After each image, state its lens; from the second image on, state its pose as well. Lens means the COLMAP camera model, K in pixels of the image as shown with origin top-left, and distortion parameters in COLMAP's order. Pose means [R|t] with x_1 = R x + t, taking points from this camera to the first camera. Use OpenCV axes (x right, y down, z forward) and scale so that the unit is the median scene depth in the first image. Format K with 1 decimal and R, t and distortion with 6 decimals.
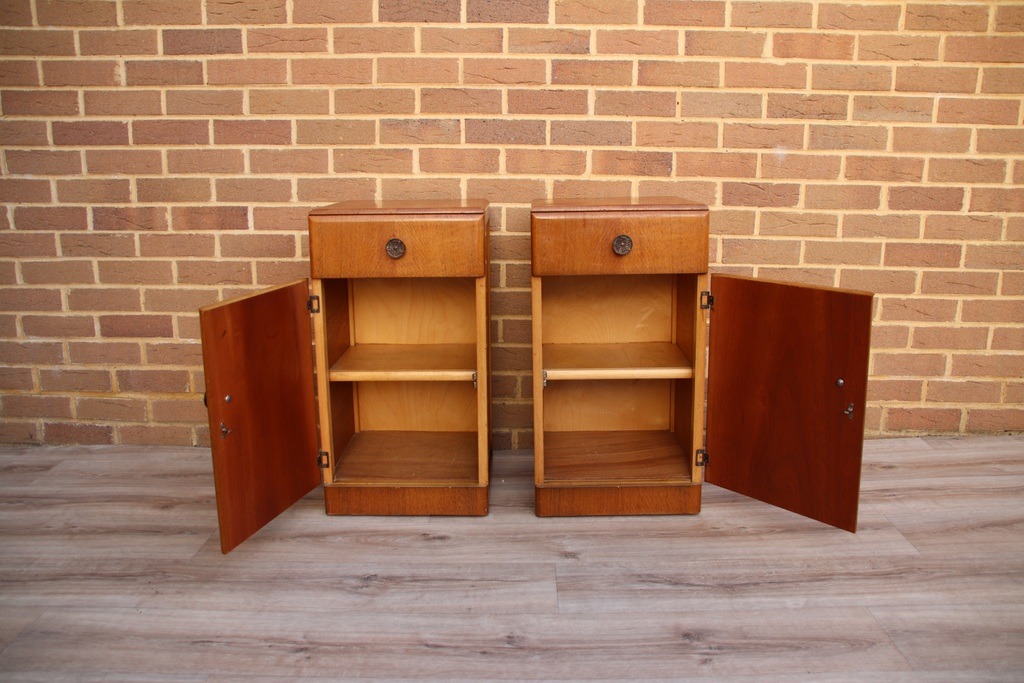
lens RADIAL K [[873.4, 0, 510.7], [0, 873.4, 353.0], [0, 0, 1]] dist [-0.151246, 0.144428]
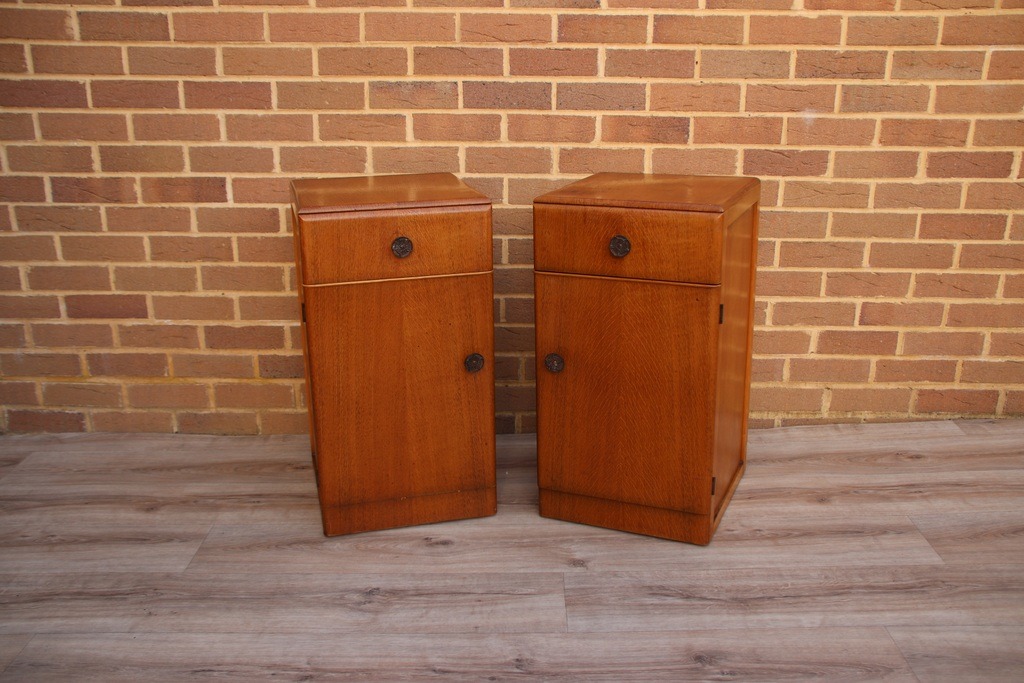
lens RADIAL K [[968.1, 0, 514.3], [0, 968.1, 357.5], [0, 0, 1]] dist [-0.114273, 0.219391]
pose [[0.999951, -0.005646, 0.008107, -0.008423], [0.004822, 0.995138, 0.098369, -0.080445], [-0.008623, -0.098325, 0.995117, -0.036782]]
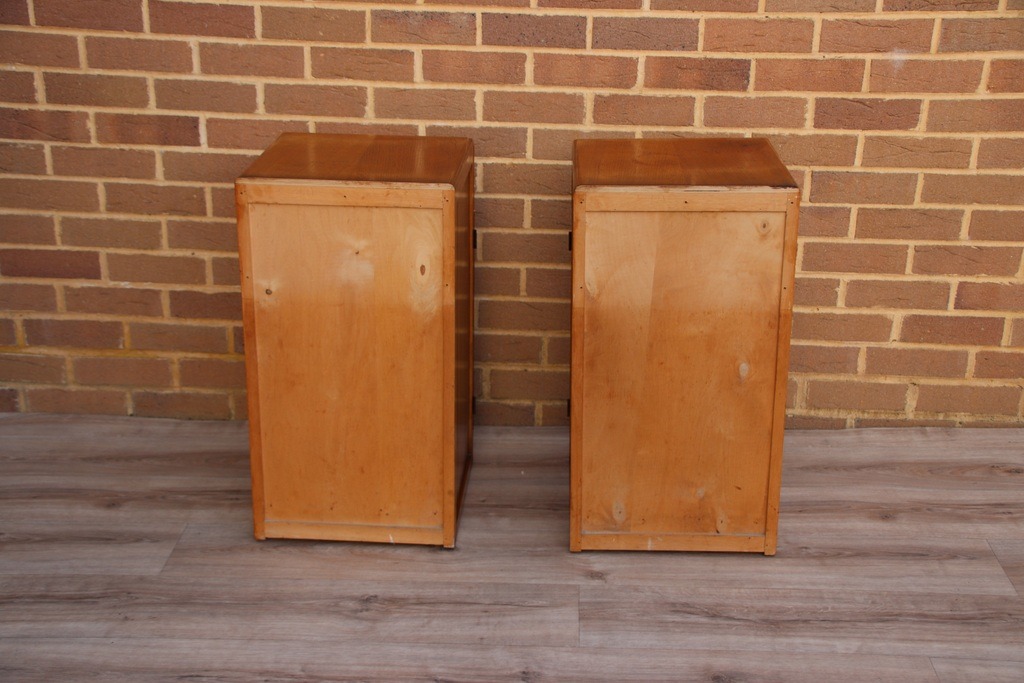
lens RADIAL K [[1453.8, 0, 510.6], [0, 1453.8, 365.0], [0, 0, 1]] dist [0.077013, 0.626859]
pose [[0.999572, 0.020509, -0.020860, 0.006330], [-0.017224, 0.988986, 0.147005, -0.152428], [0.023645, -0.146583, 0.988916, -0.338750]]
